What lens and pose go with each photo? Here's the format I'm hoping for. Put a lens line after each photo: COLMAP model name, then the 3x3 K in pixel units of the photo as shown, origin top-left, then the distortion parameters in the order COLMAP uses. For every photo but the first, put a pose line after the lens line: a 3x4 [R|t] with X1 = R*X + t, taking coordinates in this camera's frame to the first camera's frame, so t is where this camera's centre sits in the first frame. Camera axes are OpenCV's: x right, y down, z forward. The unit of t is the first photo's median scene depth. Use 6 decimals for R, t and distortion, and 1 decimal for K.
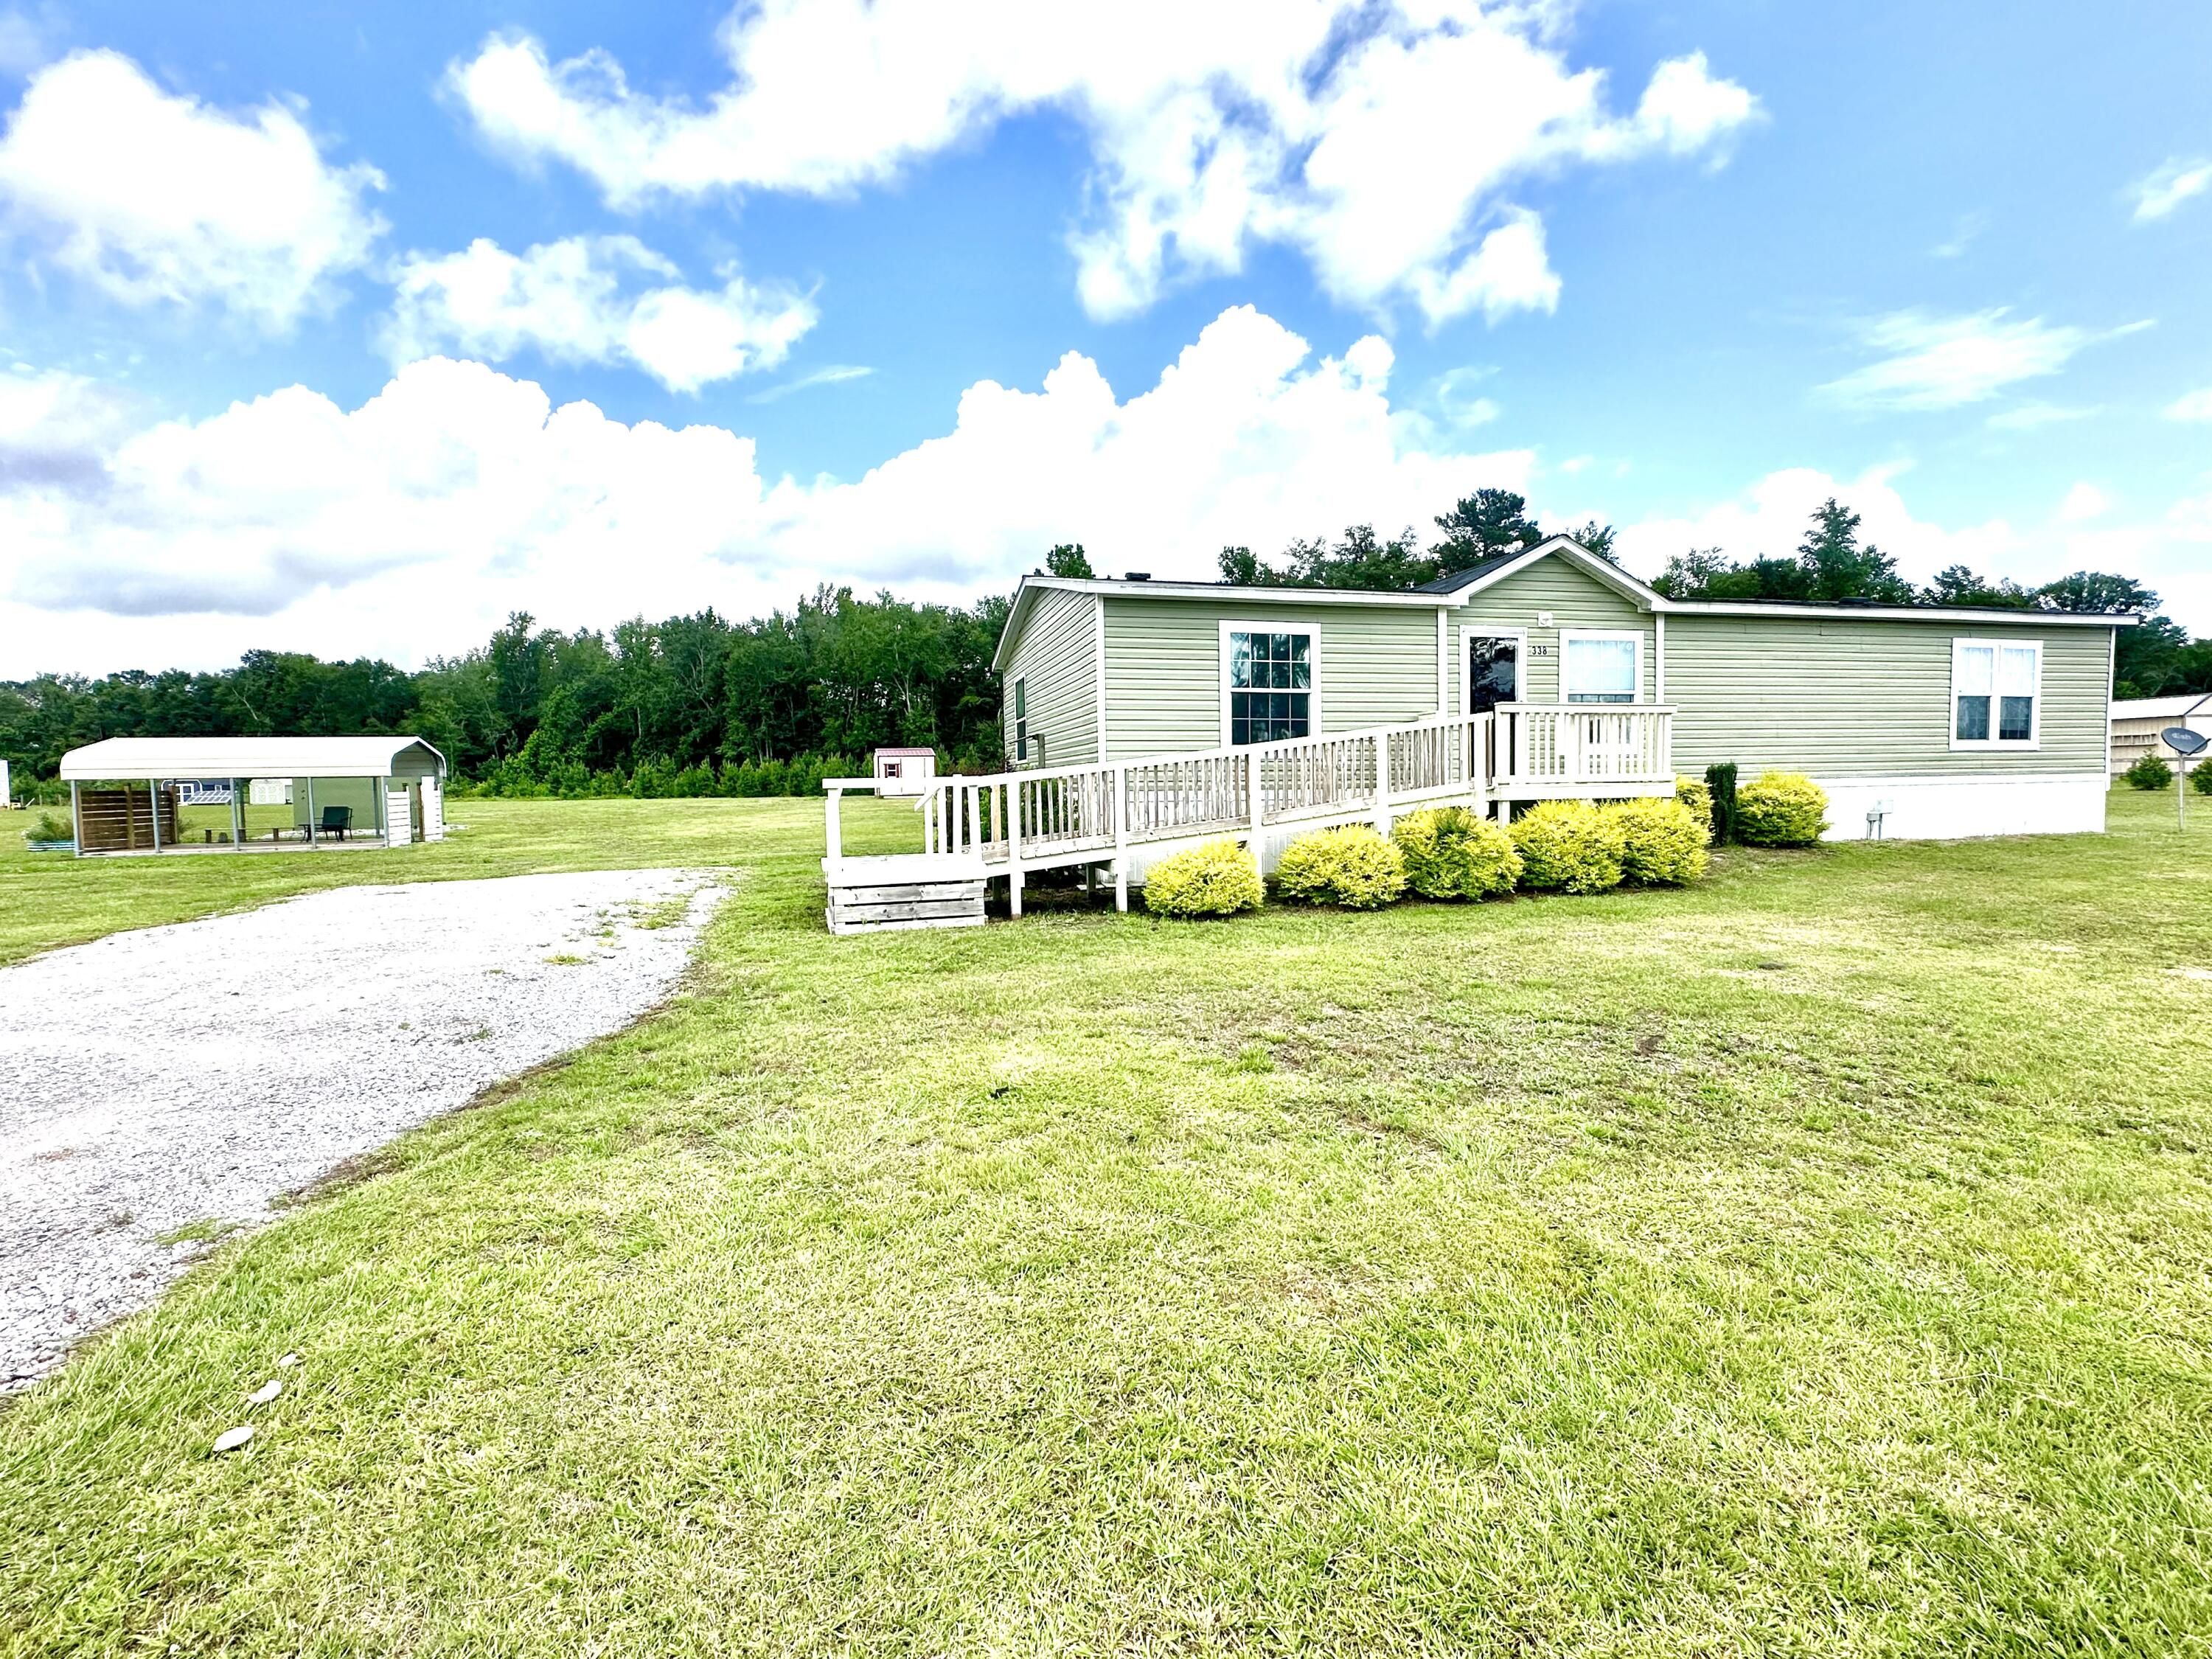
lens RADIAL K [[1006.5, 0, 1110.7], [0, 1006.5, 840.6], [0, 0, 1]] dist [-0.005042, -0.003653]
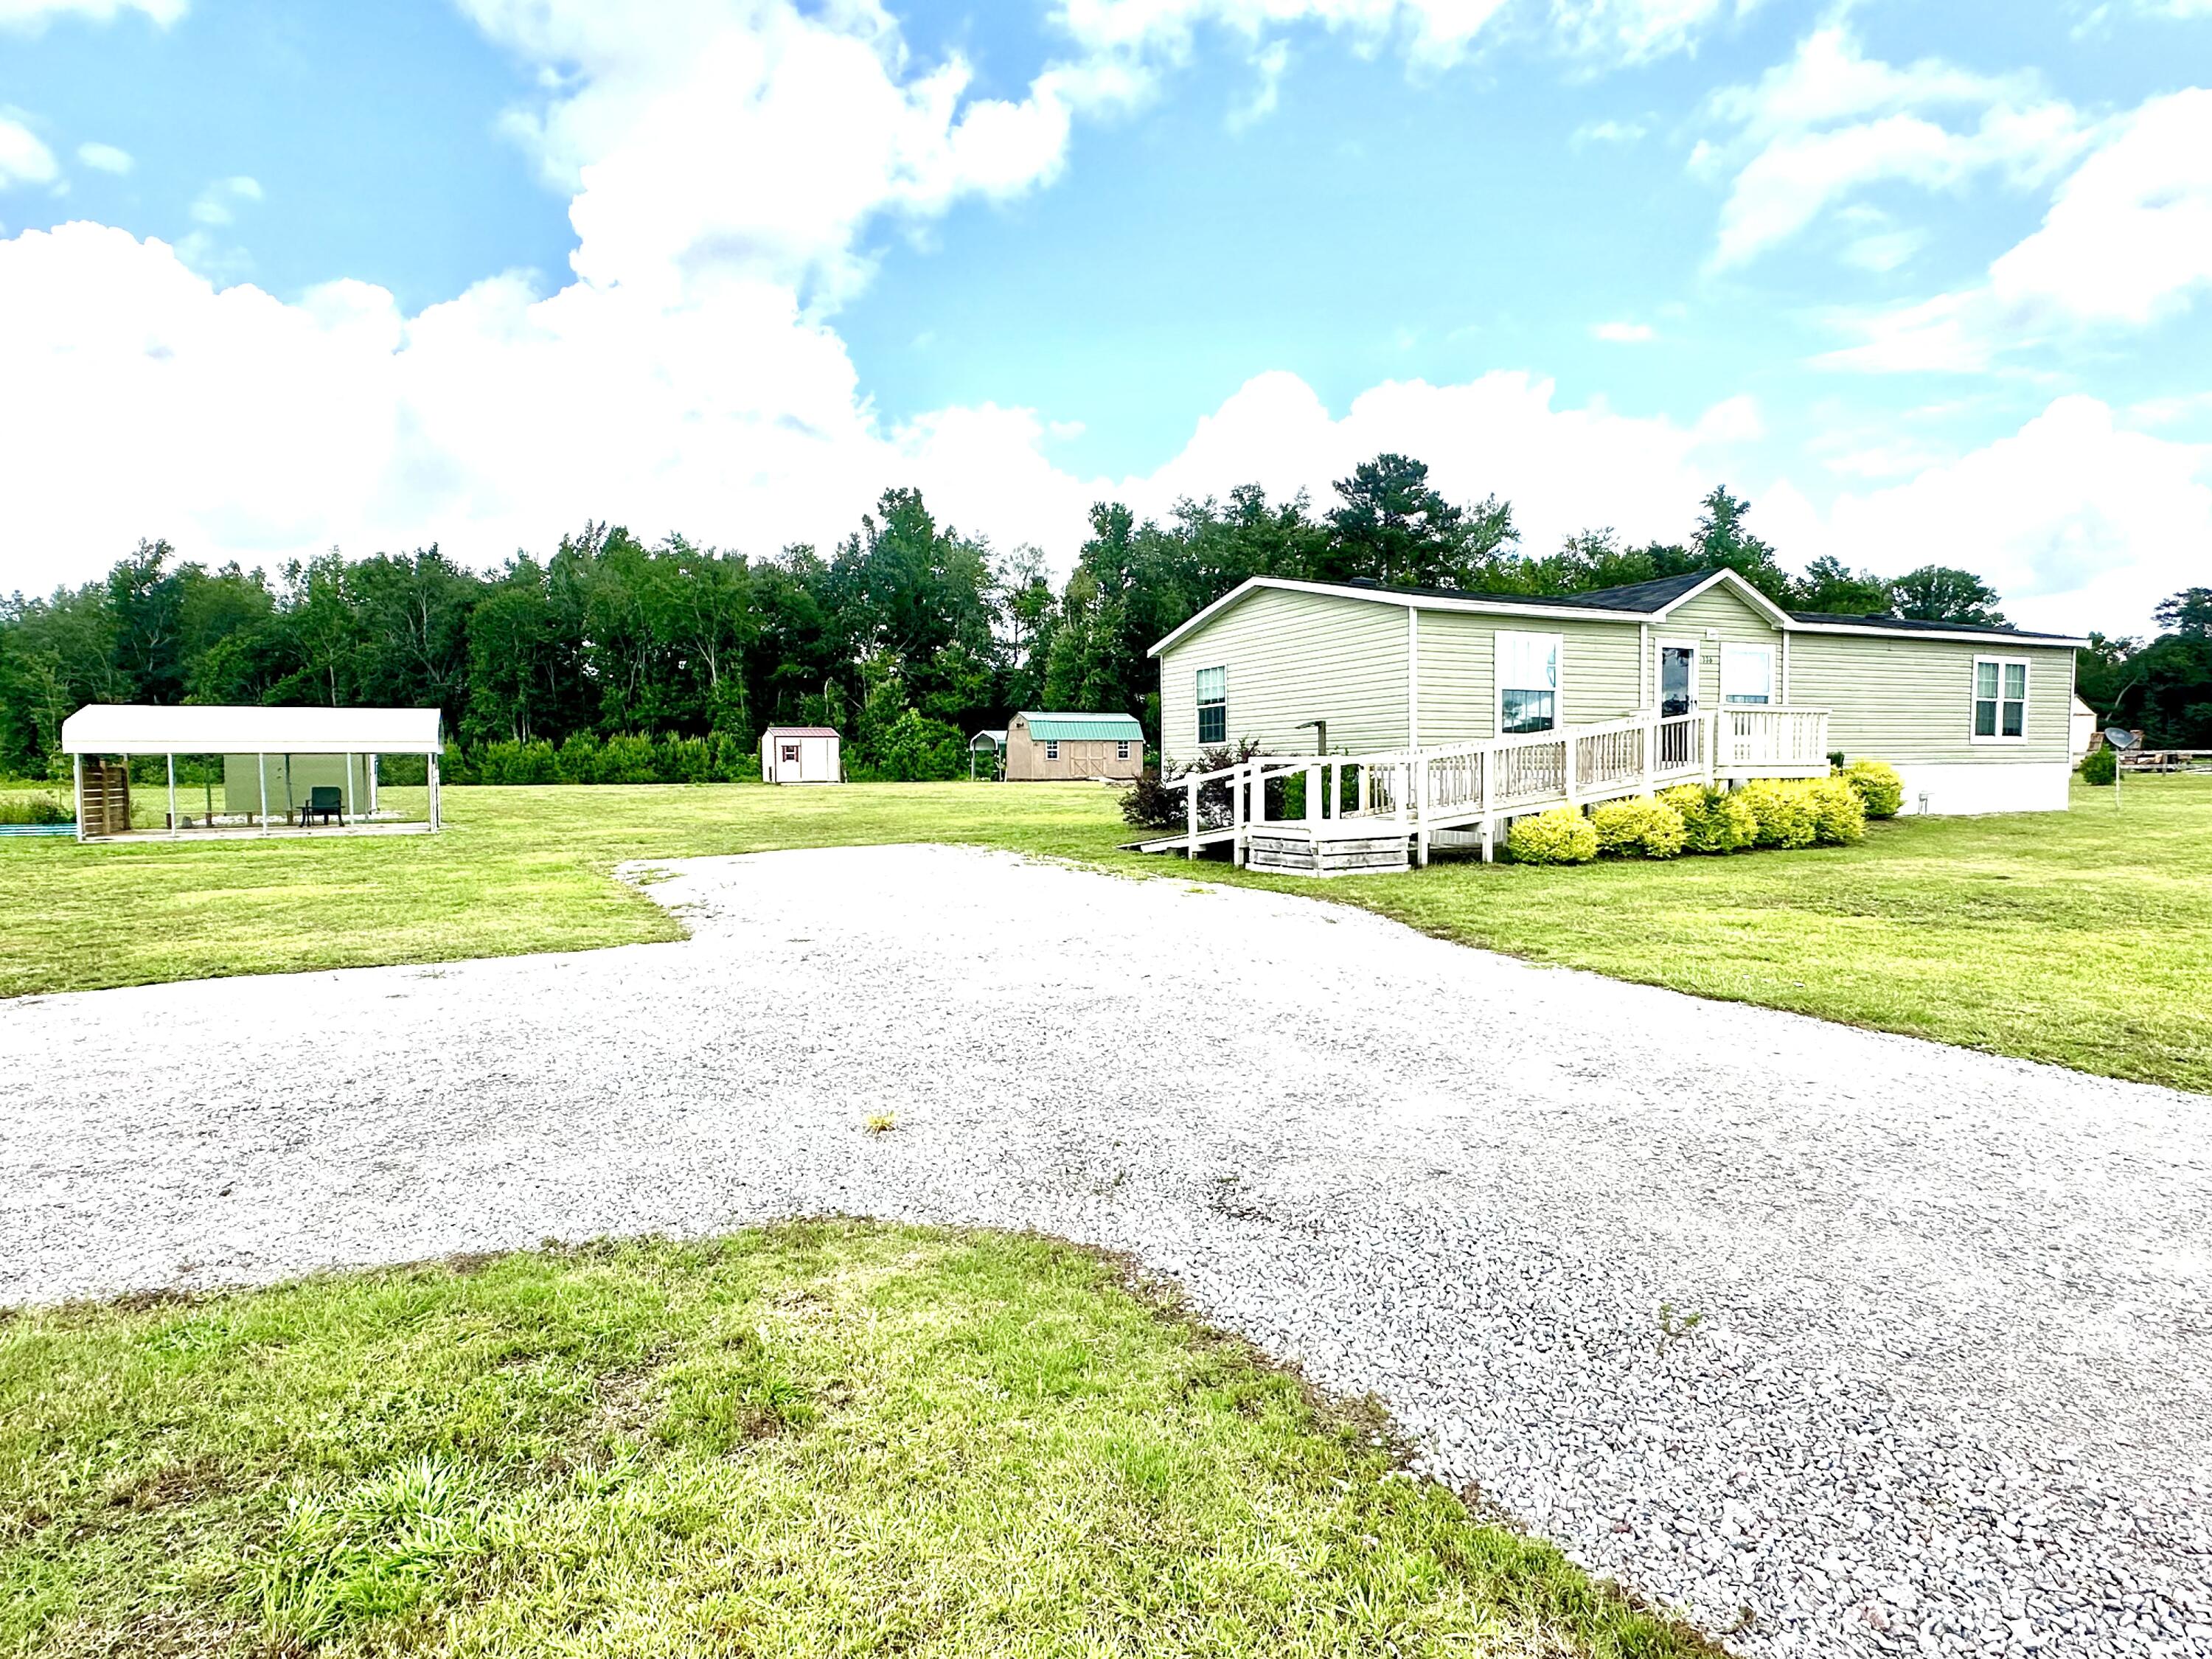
lens RADIAL K [[1234.2, 0, 1110.3], [0, 1234.2, 832.0], [0, 0, 1]] dist [-0.020130, 0.005771]
pose [[0.981517, -0.001765, 0.191365, -0.176602], [0.003660, 0.999948, -0.009552, 0.010469], [-0.191338, 0.010076, 0.981472, -0.101800]]
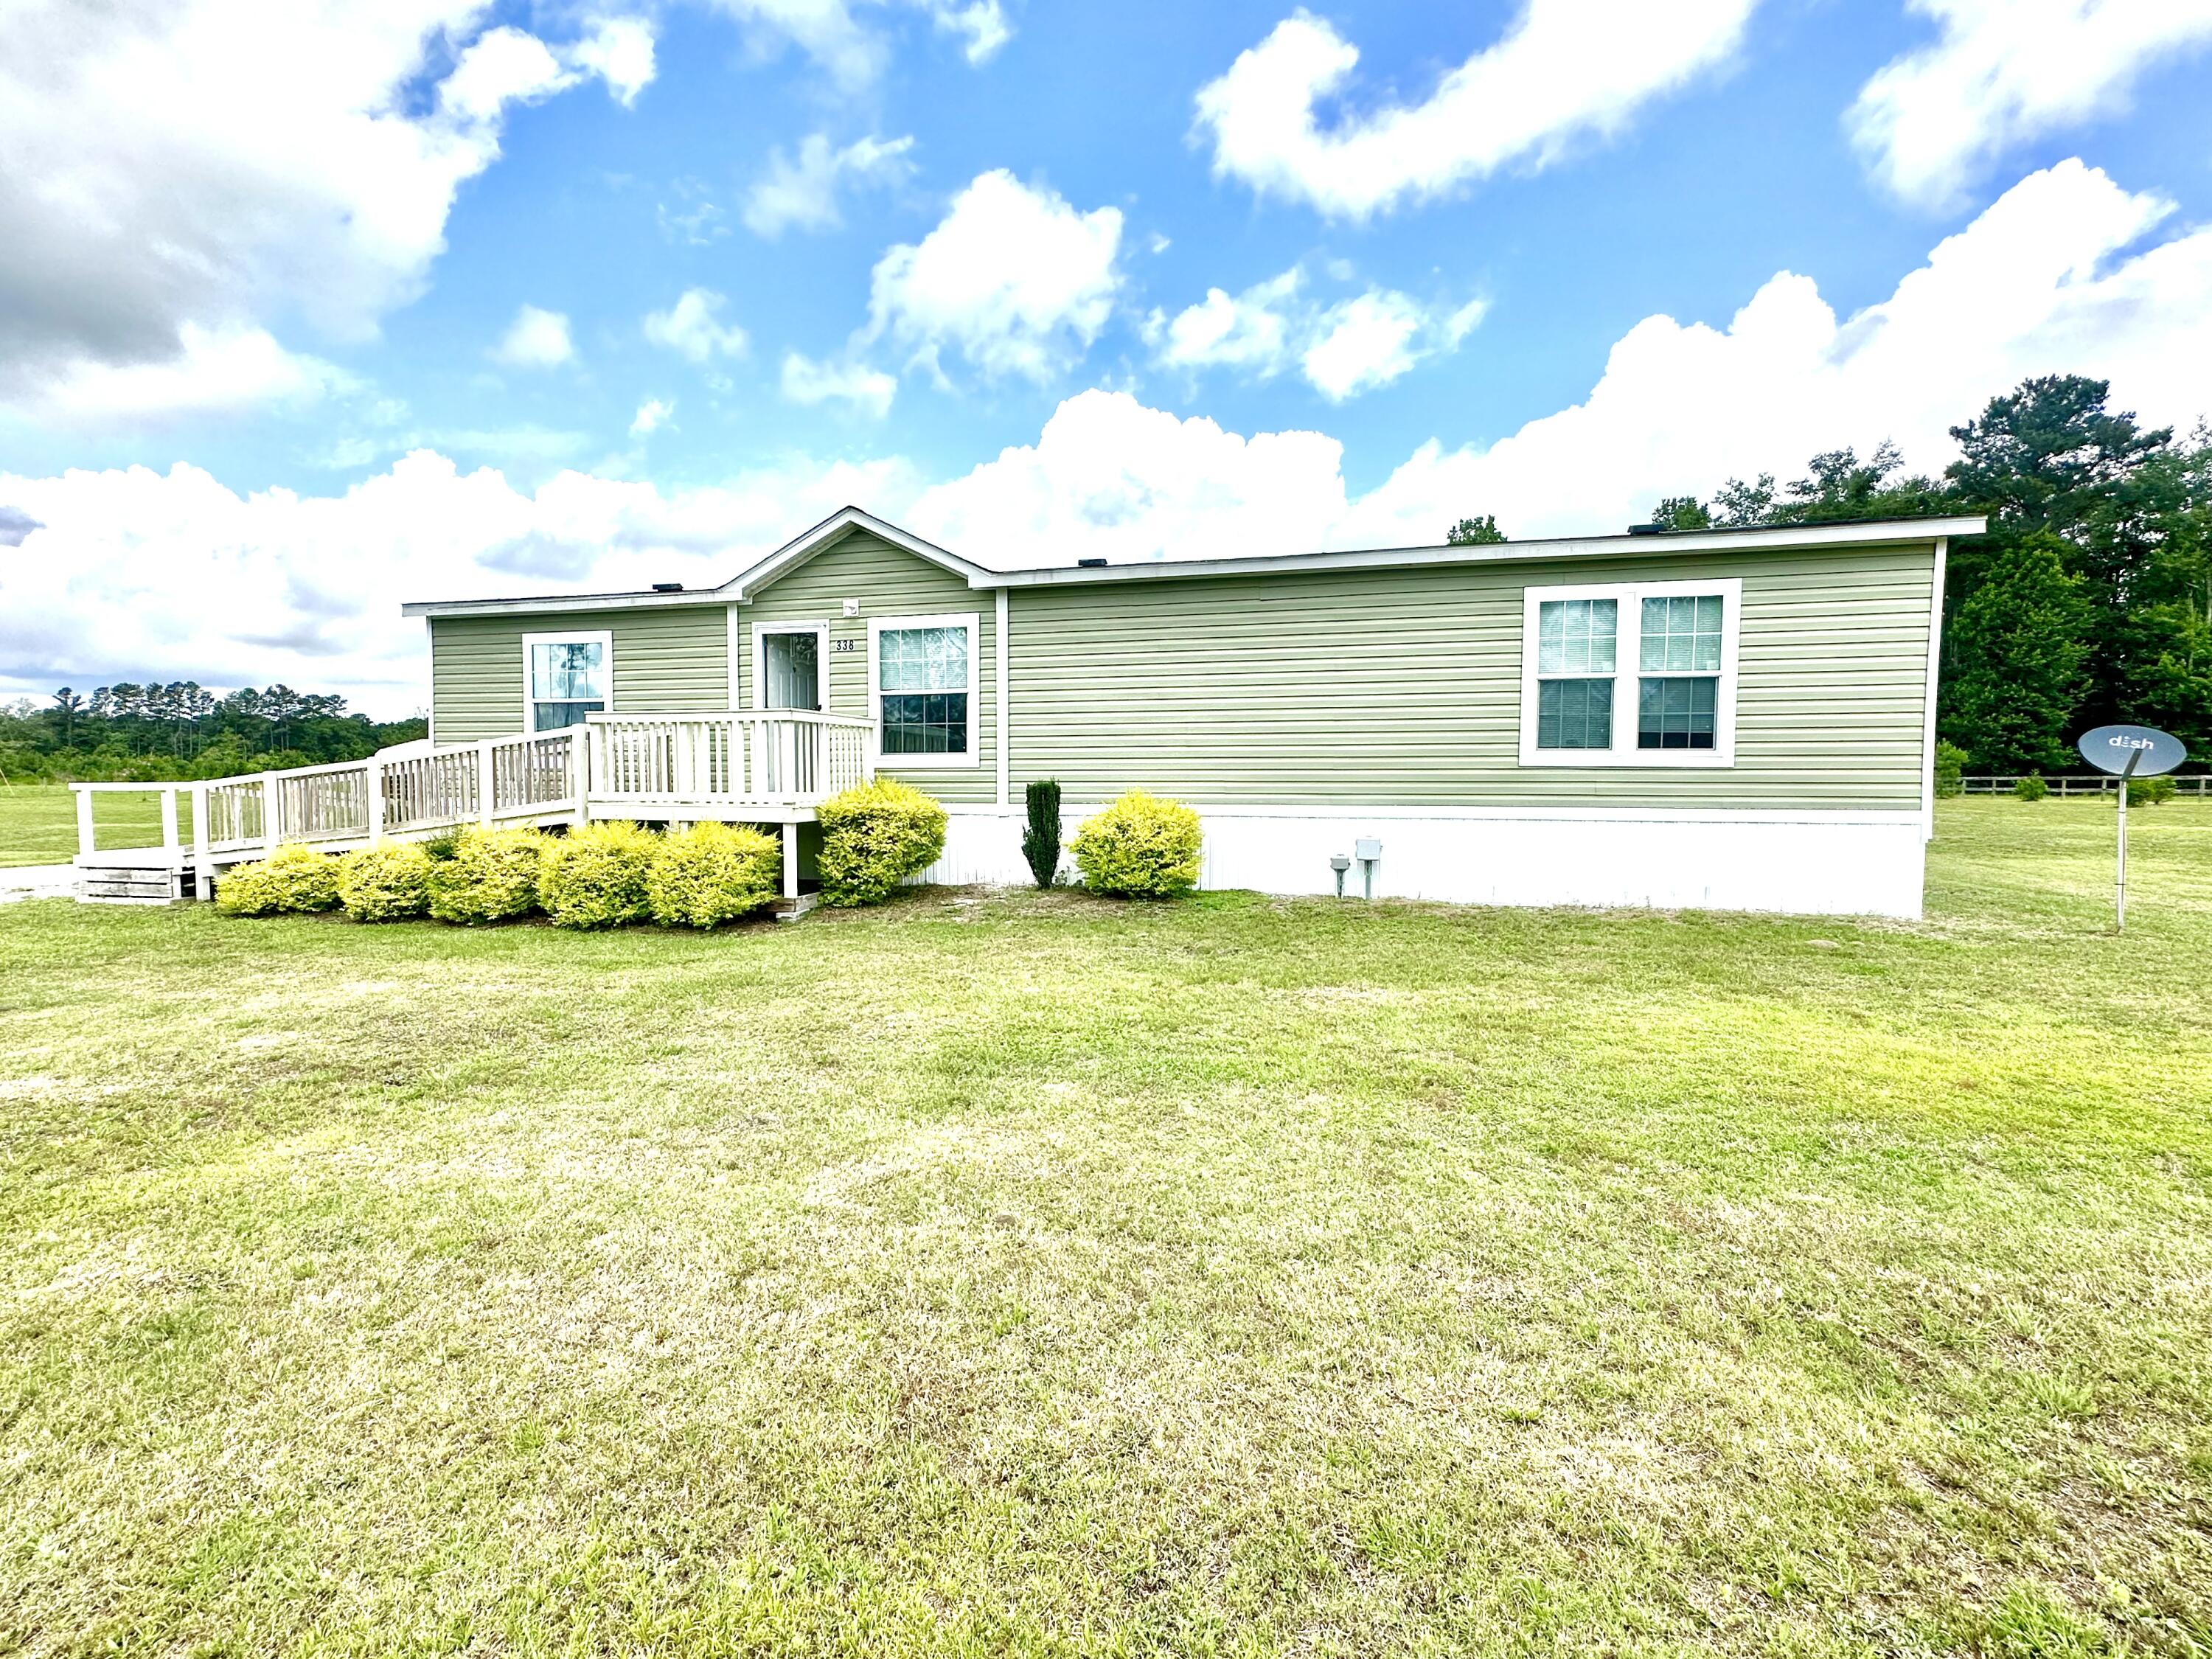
lens RADIAL K [[1006.5, 0, 1110.5], [0, 1006.5, 829.7], [0, 0, 1]] dist [-0.005042, -0.003653]
pose [[0.874684, 0.045729, -0.482532, 0.318586], [-0.043410, 0.998930, 0.015978, -0.016816], [0.482746, 0.006971, 0.875732, 0.109932]]
